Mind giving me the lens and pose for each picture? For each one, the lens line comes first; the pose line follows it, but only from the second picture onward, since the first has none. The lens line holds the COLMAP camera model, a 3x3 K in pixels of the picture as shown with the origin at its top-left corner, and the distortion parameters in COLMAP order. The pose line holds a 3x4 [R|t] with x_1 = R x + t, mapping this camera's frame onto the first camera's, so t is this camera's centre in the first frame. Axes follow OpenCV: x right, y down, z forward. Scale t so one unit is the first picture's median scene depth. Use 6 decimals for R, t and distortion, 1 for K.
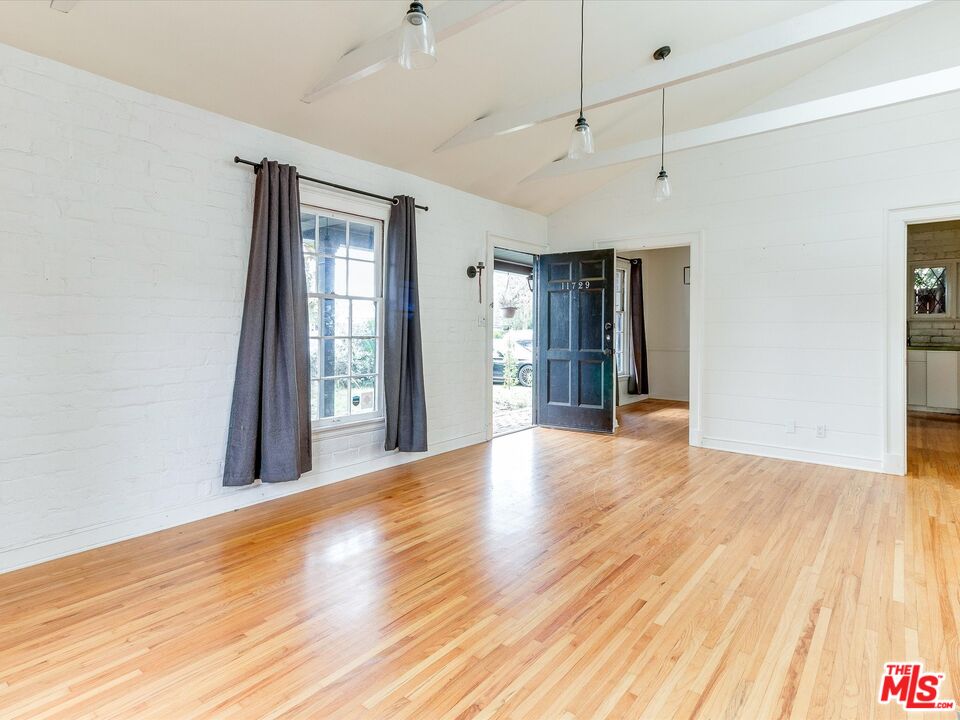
lens RADIAL K [[521.0, 0, 485.3], [0, 521.0, 318.2], [0, 0, 1]] dist [0.005760, 0.002786]
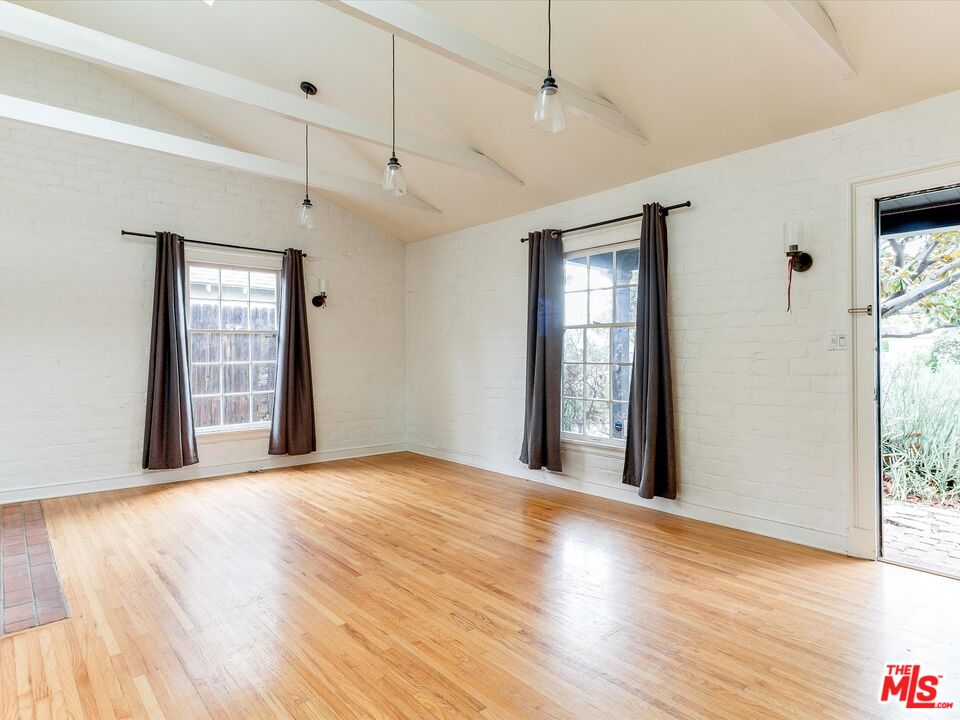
lens RADIAL K [[539.5, 0, 475.7], [0, 539.5, 357.8], [0, 0, 1]] dist [-0.008869, -0.000299]
pose [[-0.170628, 0.003285, -0.985330, 1.320813], [0.013176, 0.999913, 0.001052, 0.031375], [0.985247, -0.012804, -0.170656, 1.447164]]
